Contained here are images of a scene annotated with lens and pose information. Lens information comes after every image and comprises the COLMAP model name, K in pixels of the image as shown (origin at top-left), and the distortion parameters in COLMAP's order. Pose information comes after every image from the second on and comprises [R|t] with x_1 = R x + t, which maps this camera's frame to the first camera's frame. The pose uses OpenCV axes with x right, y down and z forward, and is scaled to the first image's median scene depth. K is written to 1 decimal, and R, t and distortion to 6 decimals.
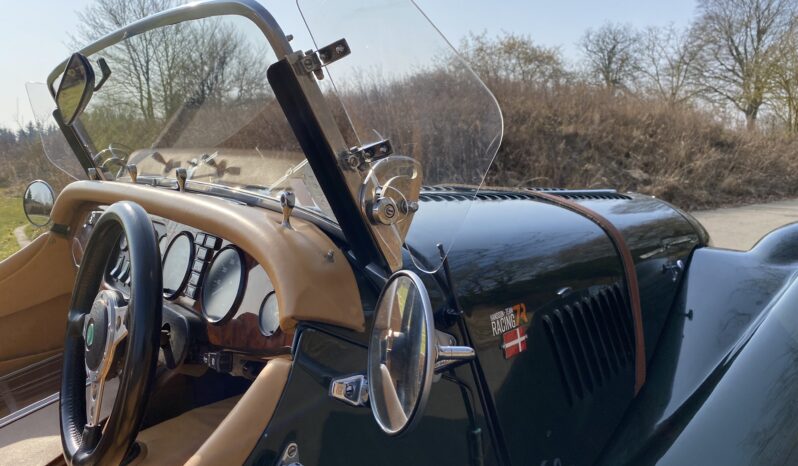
lens RADIAL K [[595.6, 0, 401.3], [0, 595.6, 229.9], [0, 0, 1]] dist [0.042748, -0.052787]
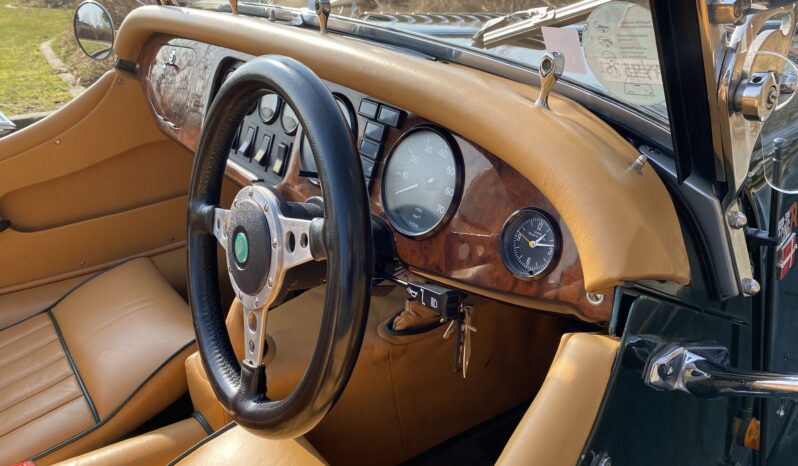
lens RADIAL K [[595.6, 0, 405.9], [0, 595.6, 236.0], [0, 0, 1]] dist [0.042748, -0.052787]
pose [[0.998831, 0.035121, -0.033224, -0.239167], [-0.023905, 0.956109, 0.292035, -0.043718], [0.042023, -0.290899, 0.955830, 0.260774]]
